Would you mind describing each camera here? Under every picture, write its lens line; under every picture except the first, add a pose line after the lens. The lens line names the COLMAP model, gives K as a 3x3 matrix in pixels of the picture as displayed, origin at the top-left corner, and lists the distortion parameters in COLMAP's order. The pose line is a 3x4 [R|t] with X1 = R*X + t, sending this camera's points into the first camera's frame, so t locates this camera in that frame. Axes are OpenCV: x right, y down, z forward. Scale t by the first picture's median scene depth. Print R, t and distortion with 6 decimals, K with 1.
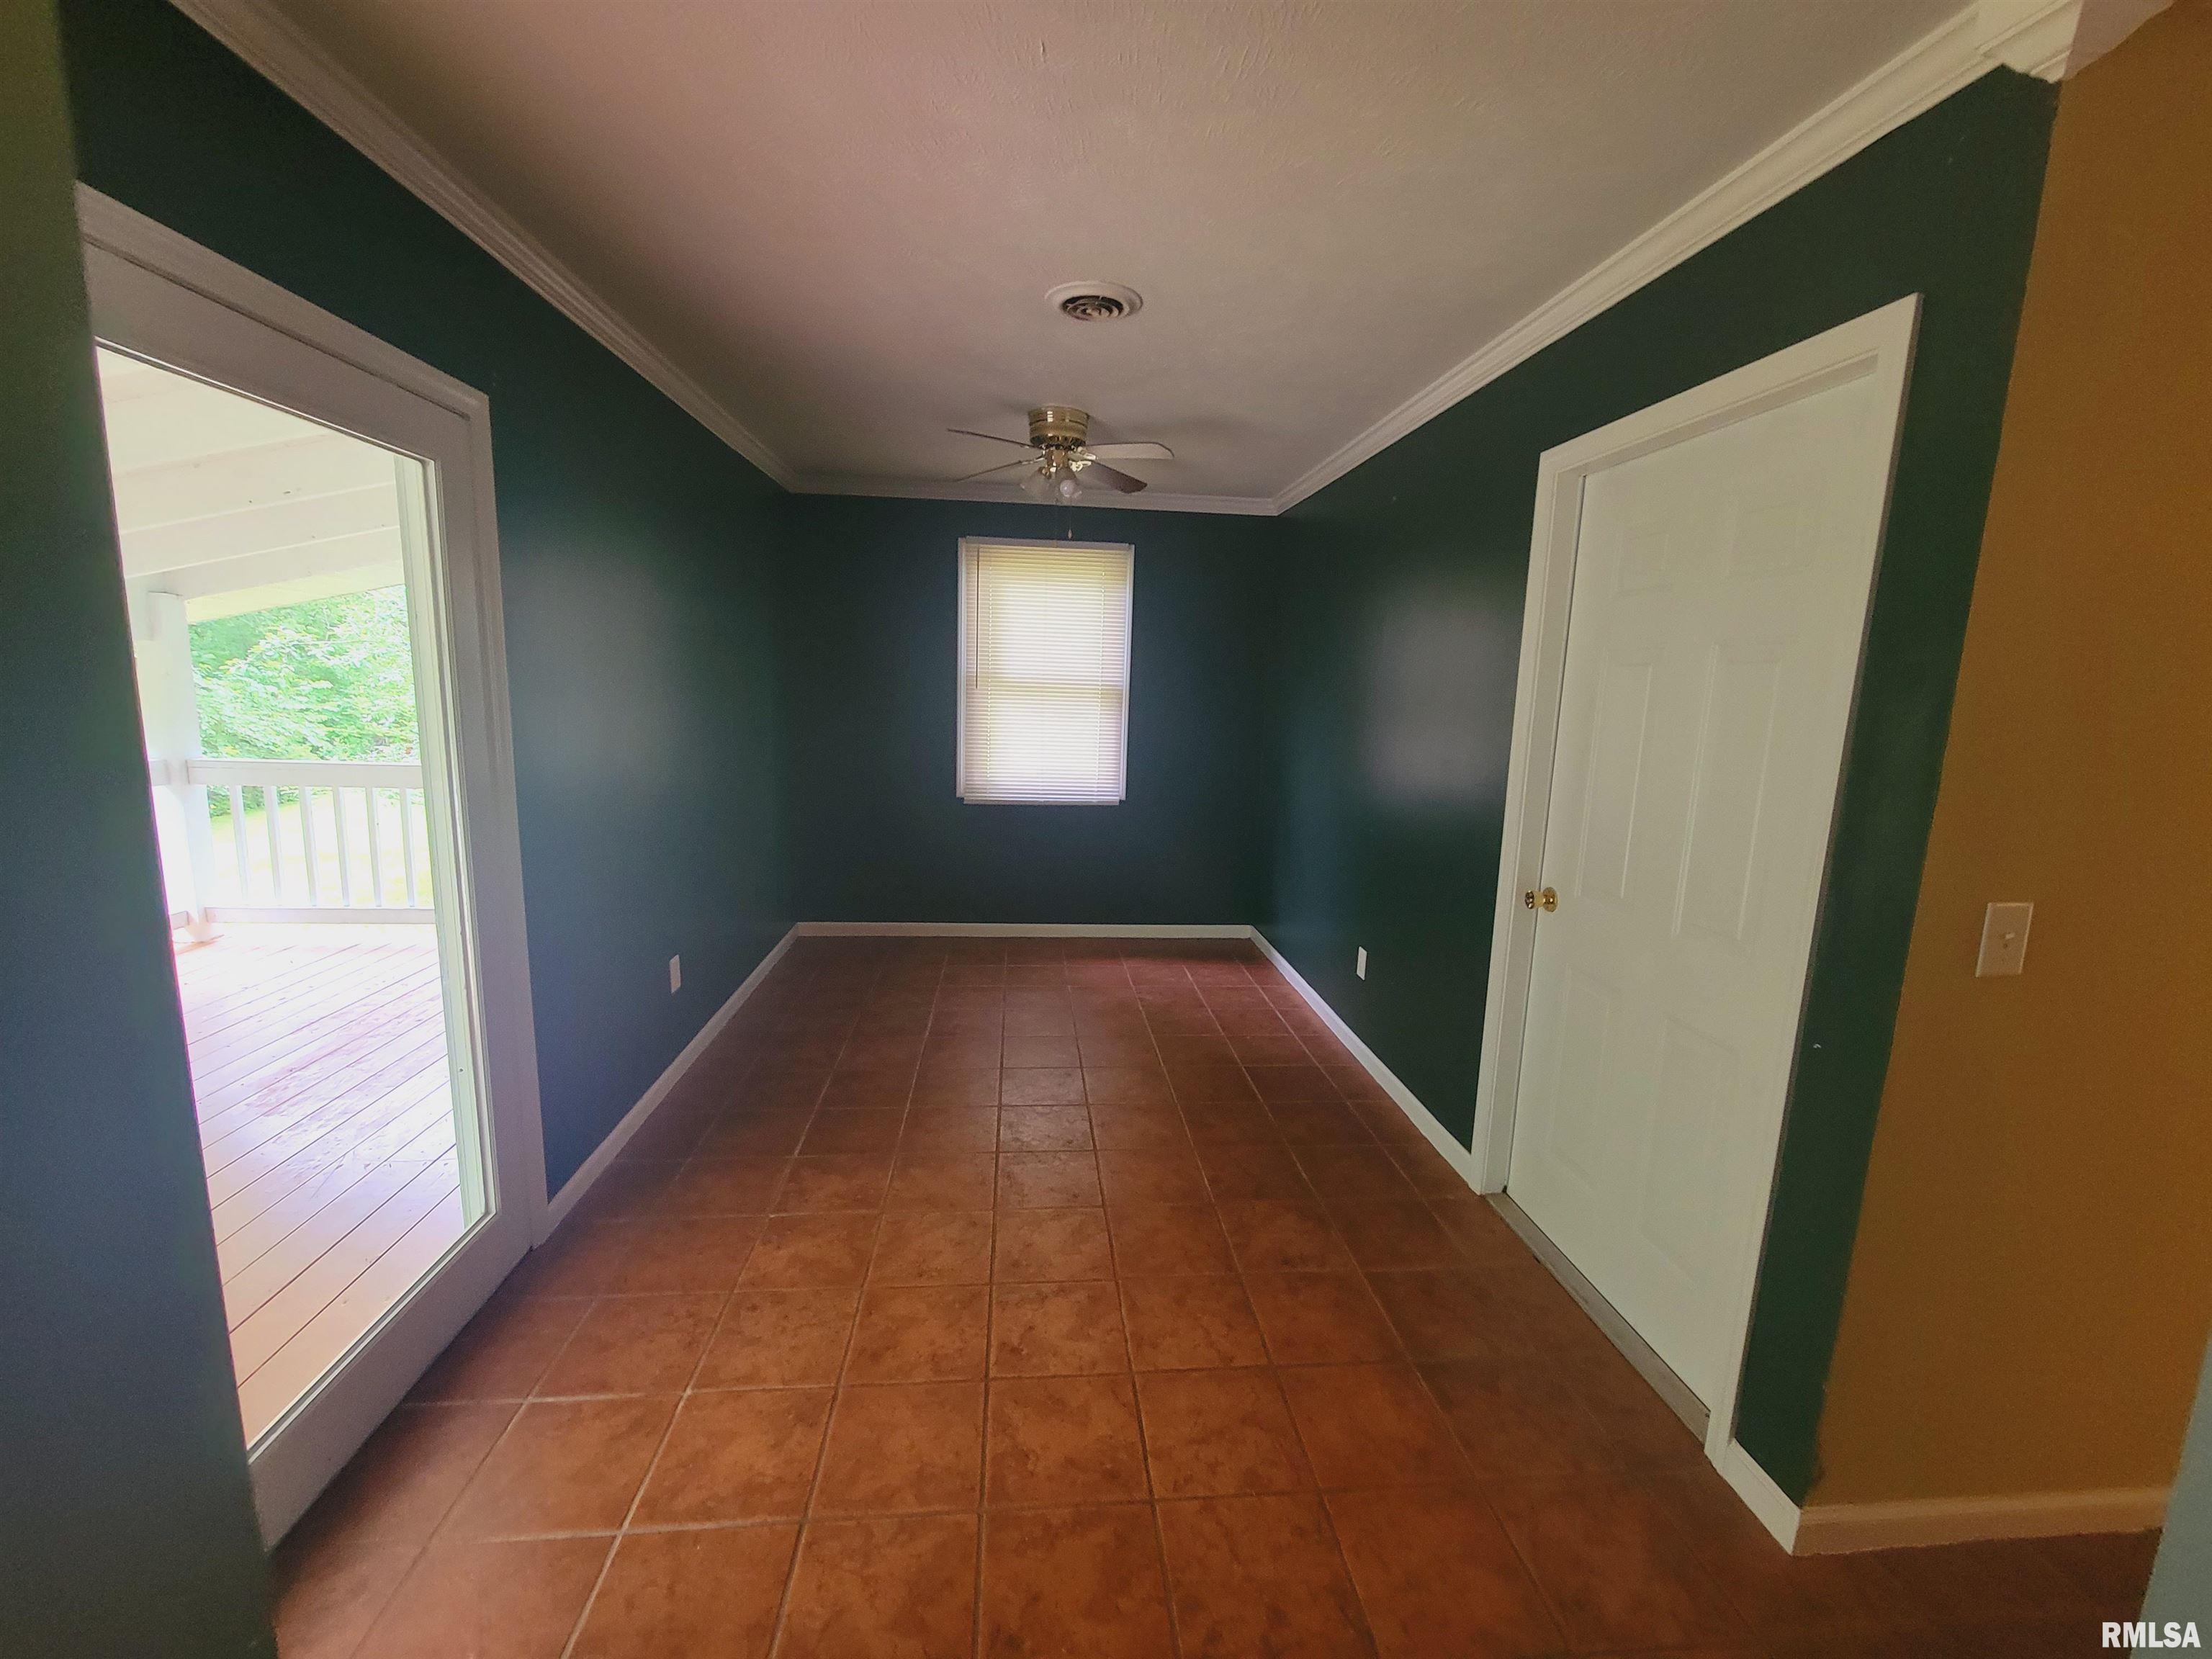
lens RADIAL K [[906.9, 0, 1101.4], [0, 906.9, 827.8], [0, 0, 1]] dist [-0.003201, -0.001110]
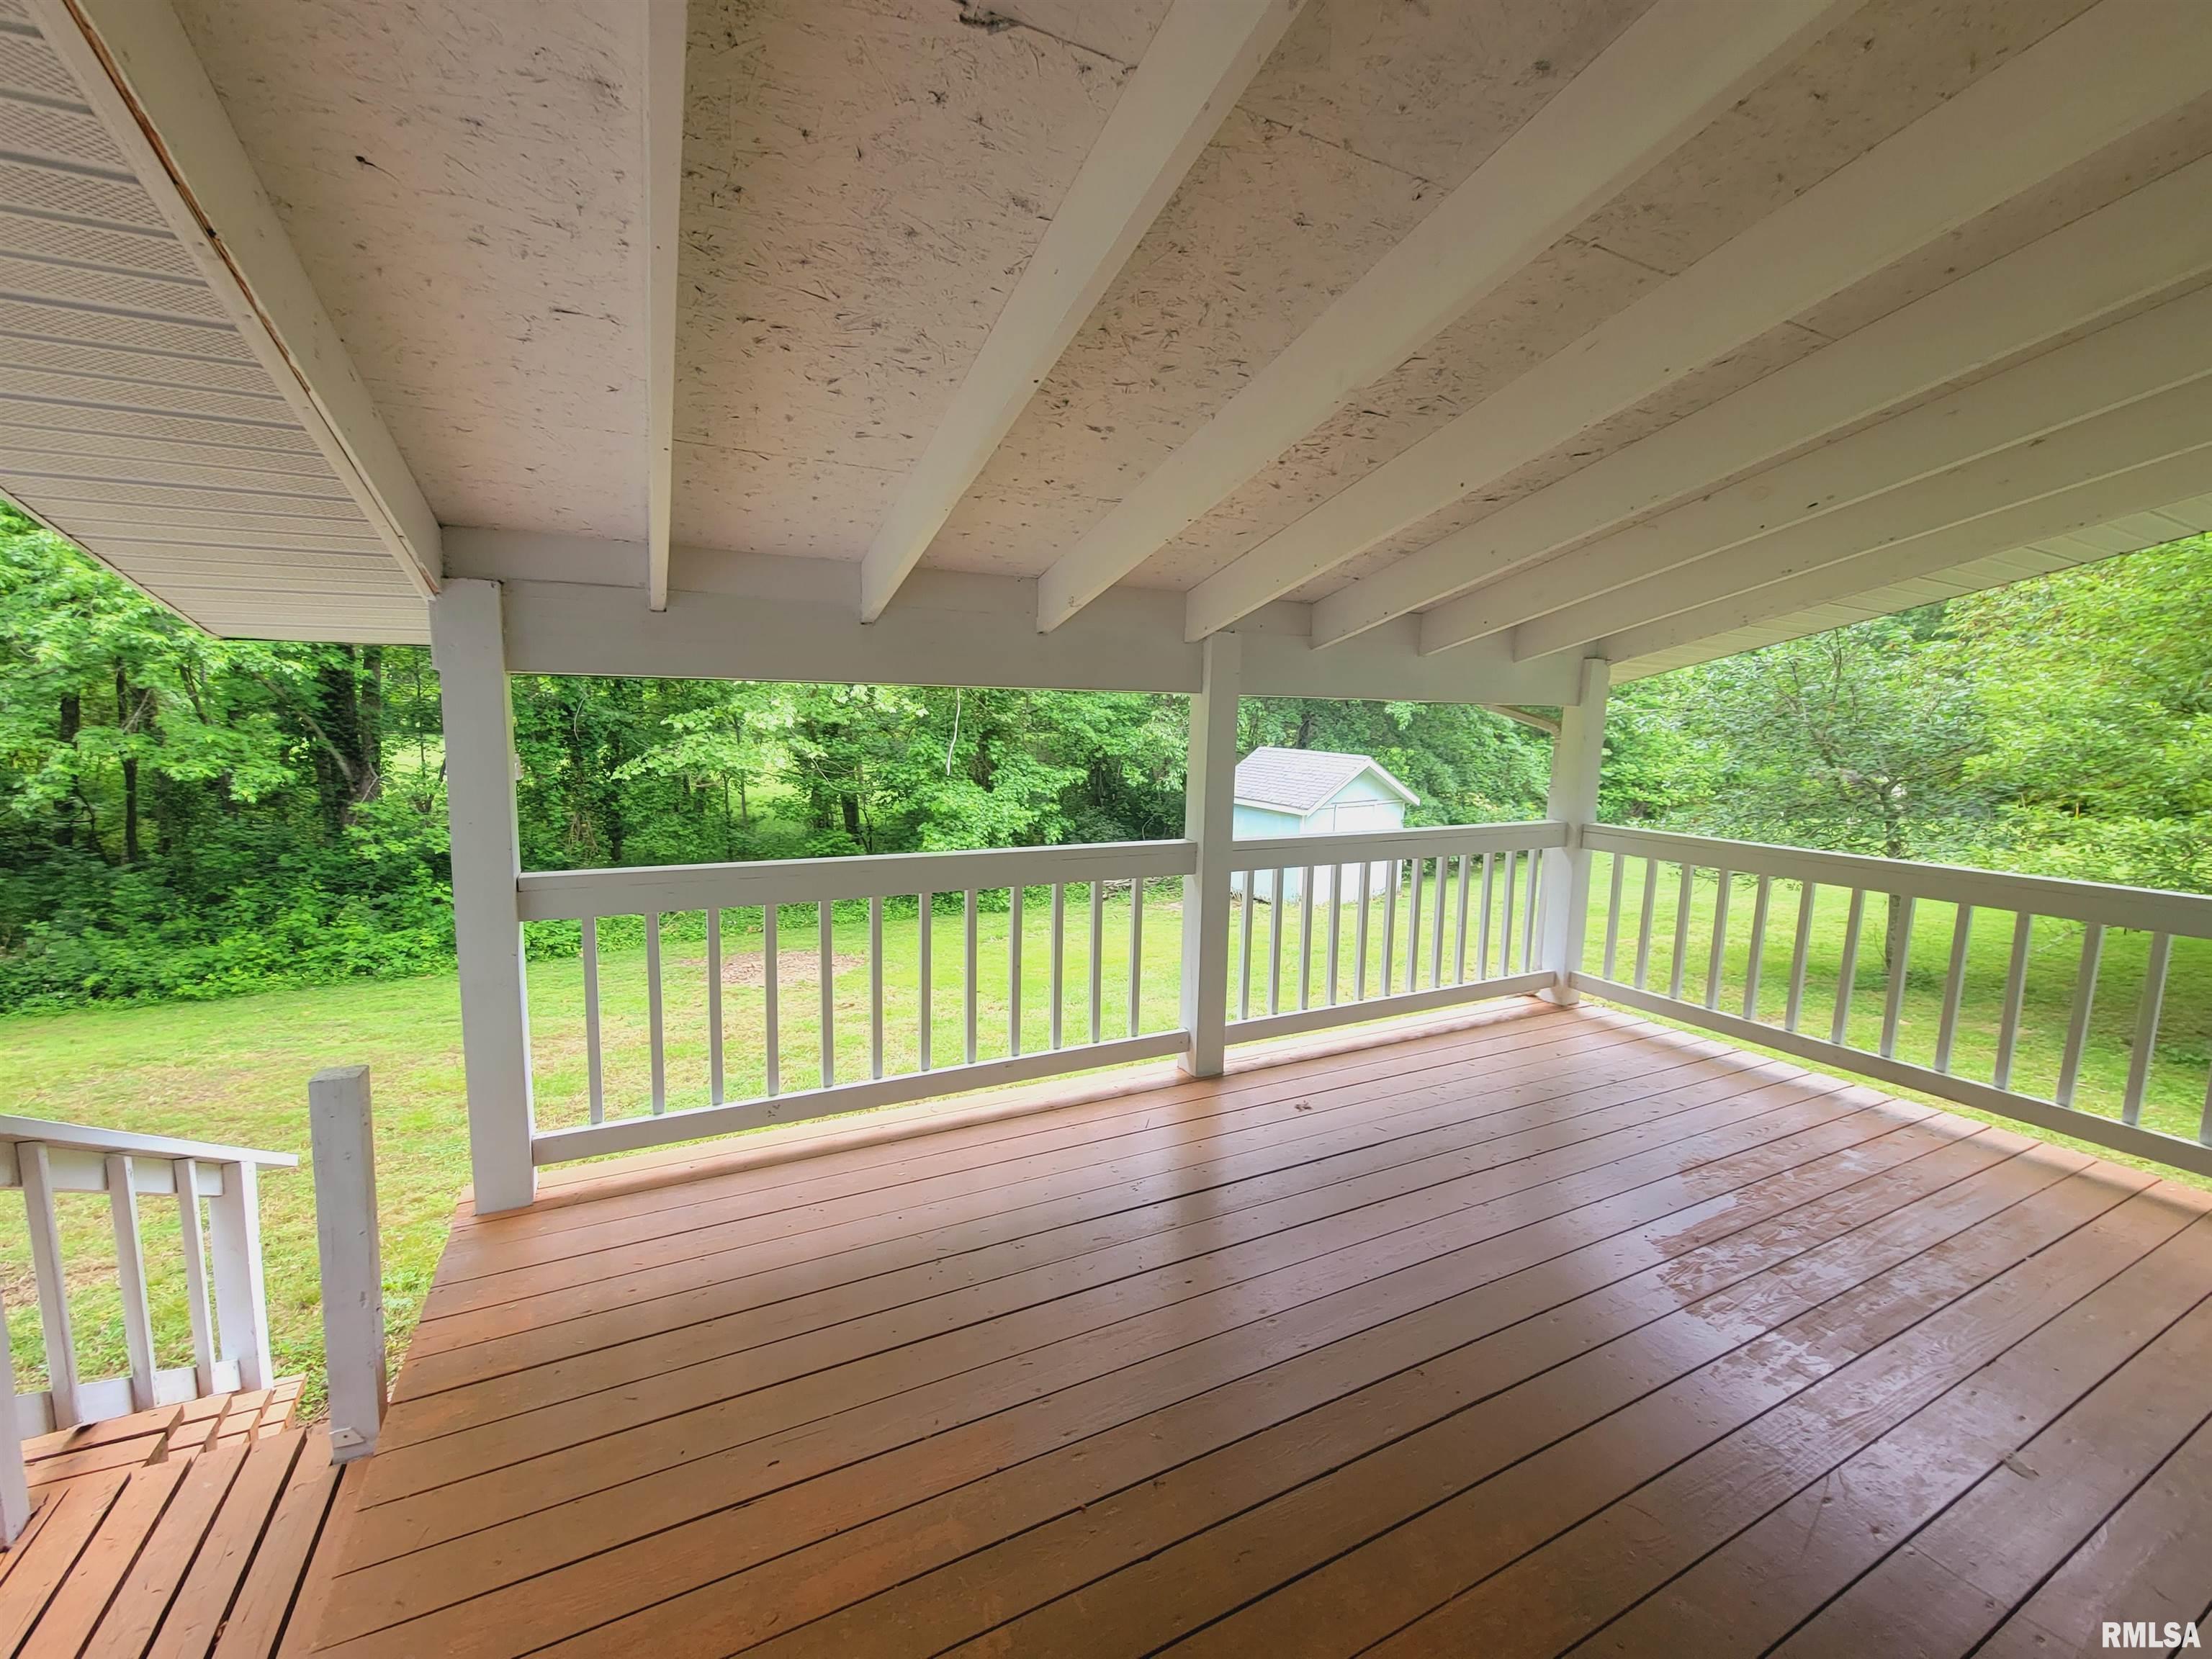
lens RADIAL K [[906.9, 0, 1101.4], [0, 906.9, 827.8], [0, 0, 1]] dist [-0.003201, -0.001110]
pose [[0.371912, 0.088031, -0.924085, -0.340488], [-0.157454, 0.987050, 0.030659, -0.022627], [0.914817, 0.134098, 0.380956, 0.156844]]
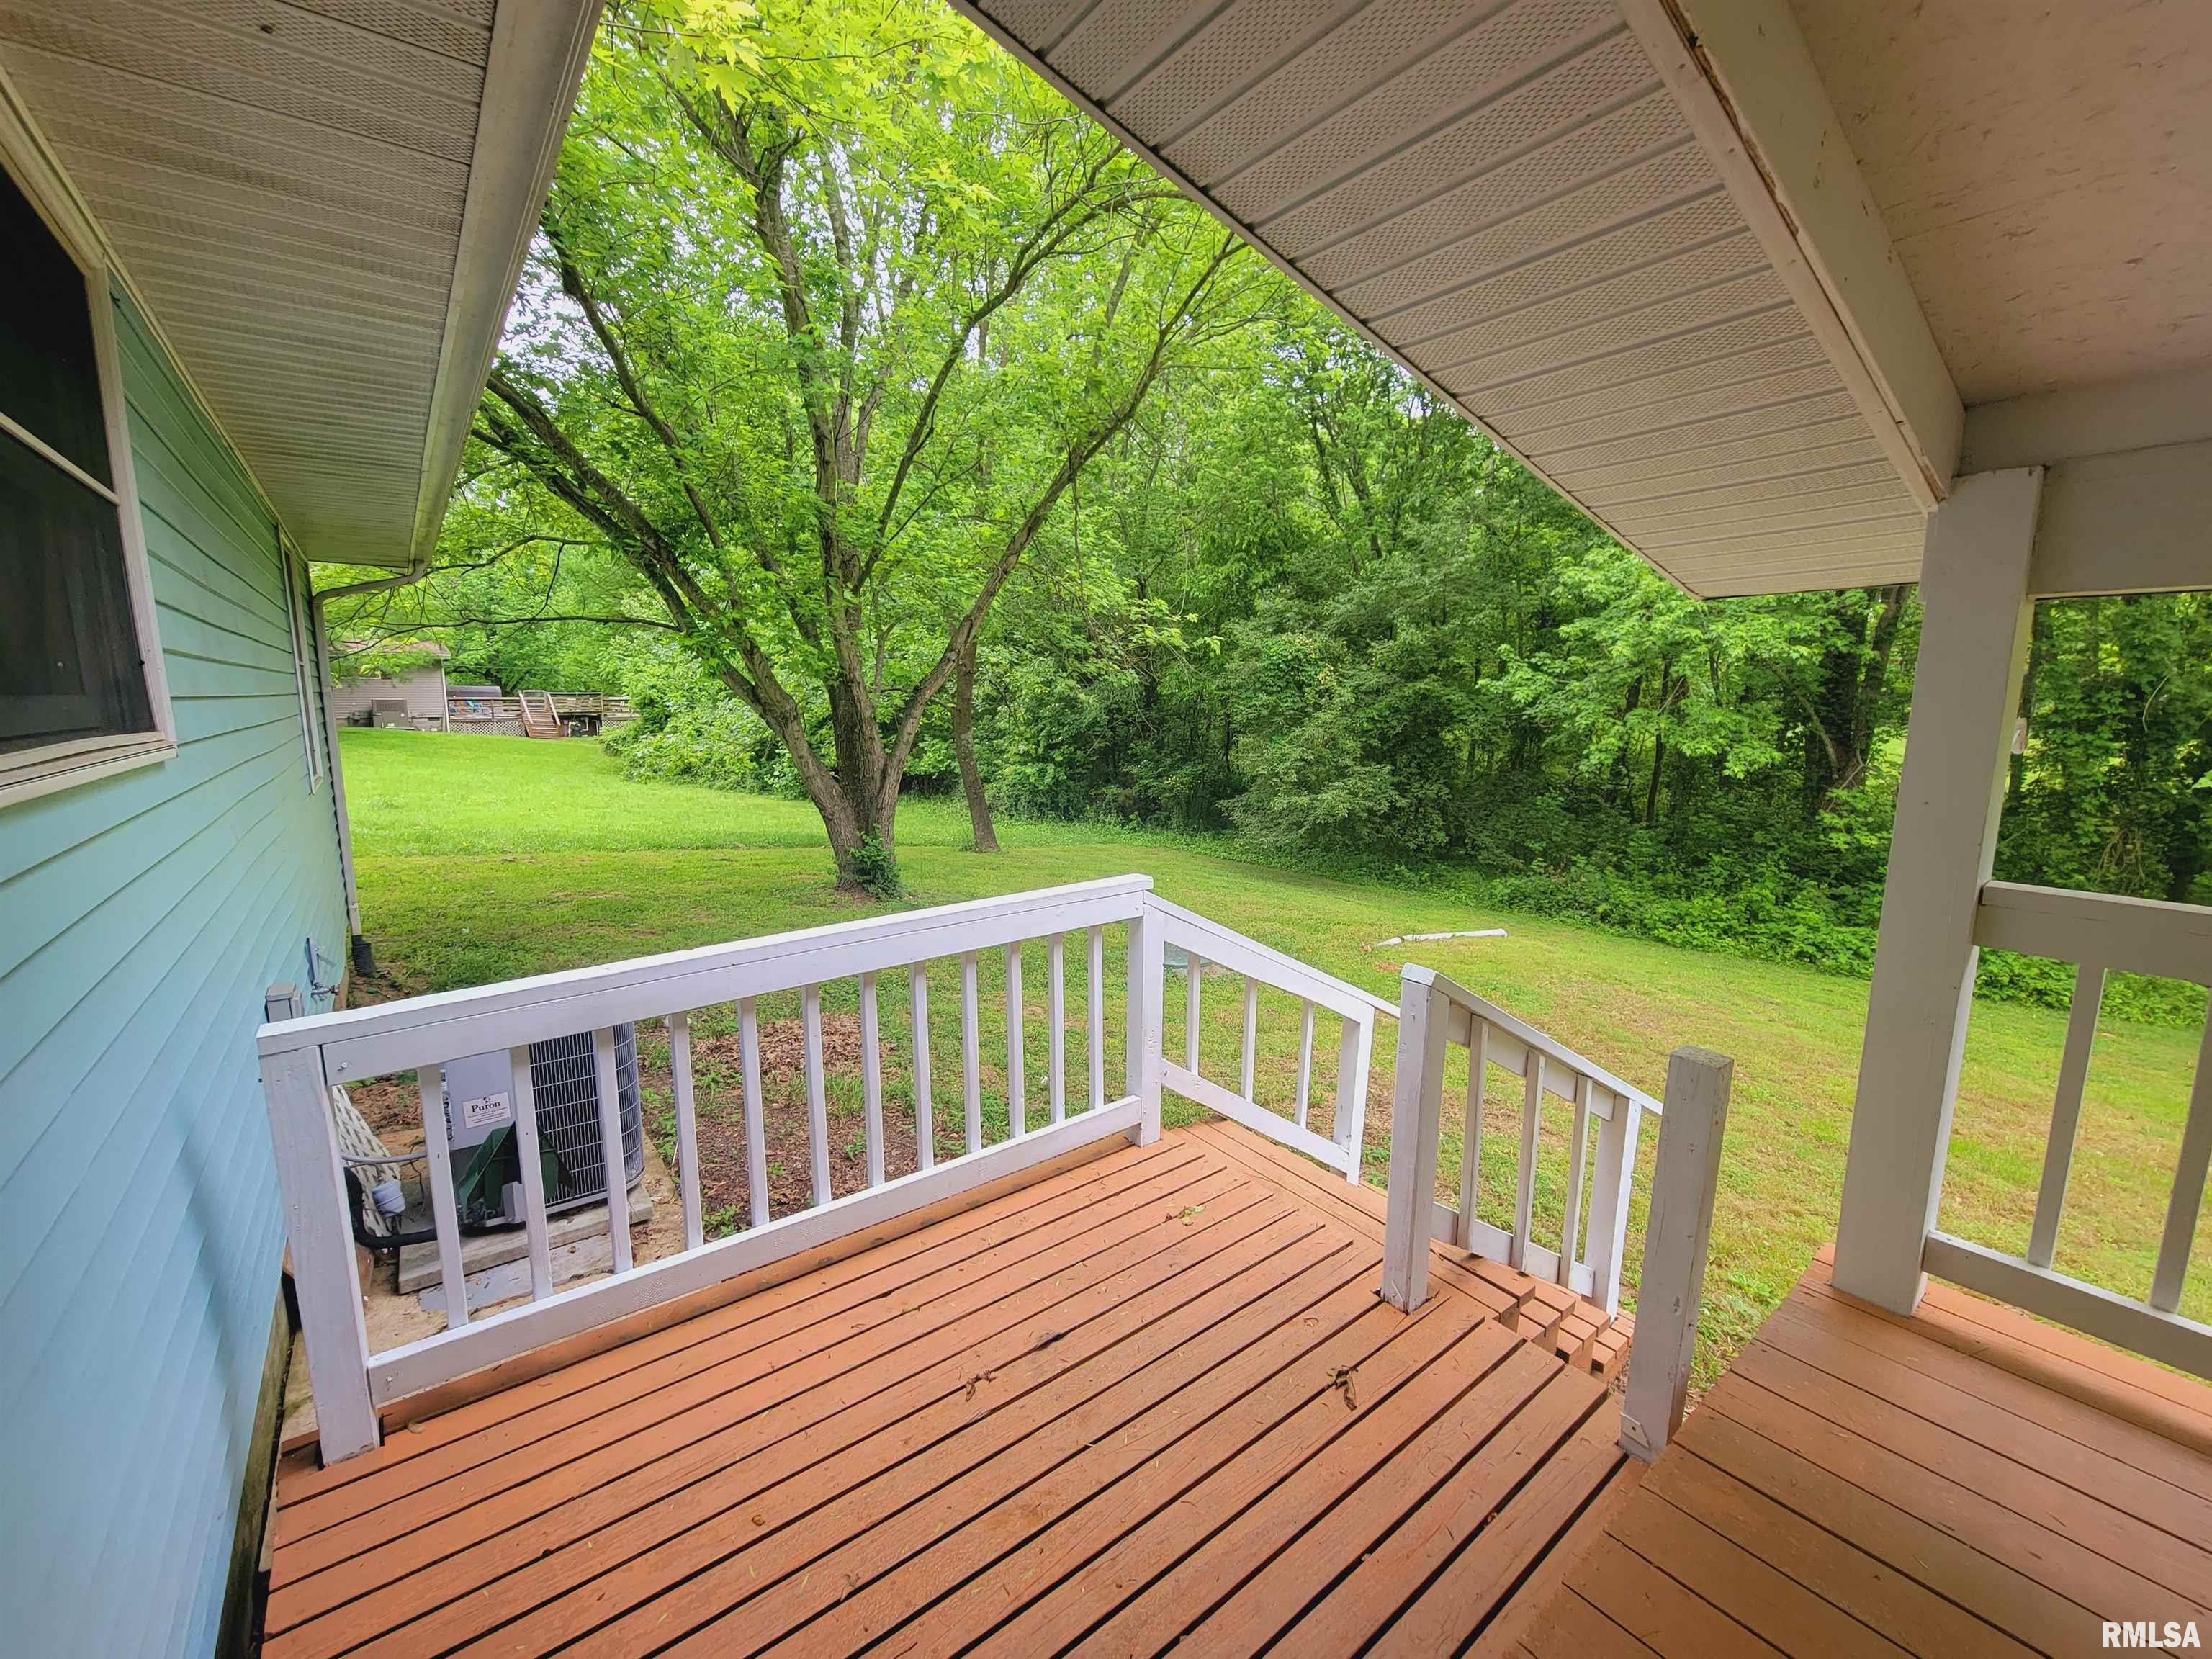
lens RADIAL K [[906.9, 0, 1101.4], [0, 906.9, 827.8], [0, 0, 1]] dist [-0.003201, -0.001110]
pose [[-0.840314, 0.047139, -0.540047, -0.461500], [-0.117141, 0.956886, 0.265795, -0.000688], [0.529293, 0.286613, -0.798563, 0.148981]]
